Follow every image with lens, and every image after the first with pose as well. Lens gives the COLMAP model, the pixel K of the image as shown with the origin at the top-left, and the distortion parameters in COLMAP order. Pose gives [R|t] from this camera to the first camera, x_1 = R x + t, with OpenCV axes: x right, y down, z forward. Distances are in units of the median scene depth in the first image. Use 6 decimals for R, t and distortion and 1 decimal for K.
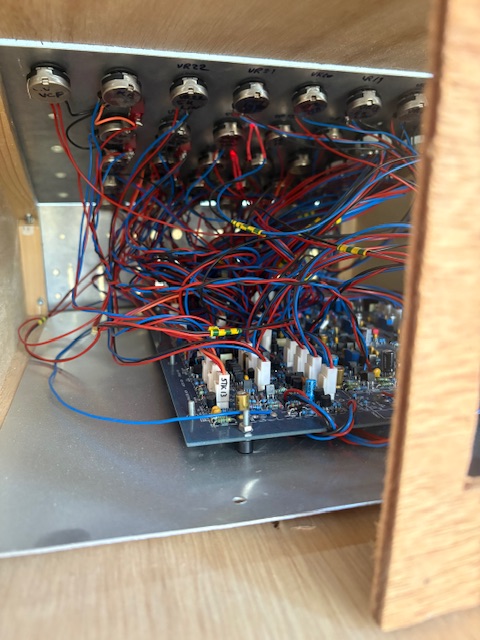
lens RADIAL K [[487.9, 0, 251.0], [0, 487.9, 321.6], [0, 0, 1]] dist [0.002073, -0.007250]
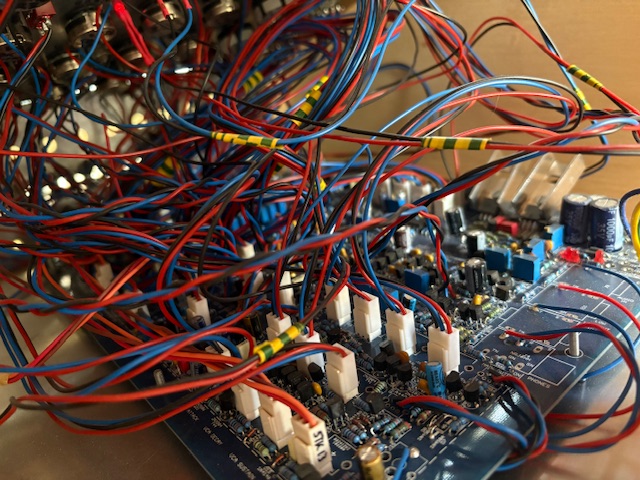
lens RADIAL K [[487.9, 0, 320.2], [0, 487.9, 238.4], [0, 0, 1]] dist [0.002073, -0.007250]
pose [[0.894301, -0.302052, 0.330138, -0.156120], [0.253537, 0.949980, 0.182364, -0.176965], [-0.368708, -0.079386, 0.926149, 0.472953]]
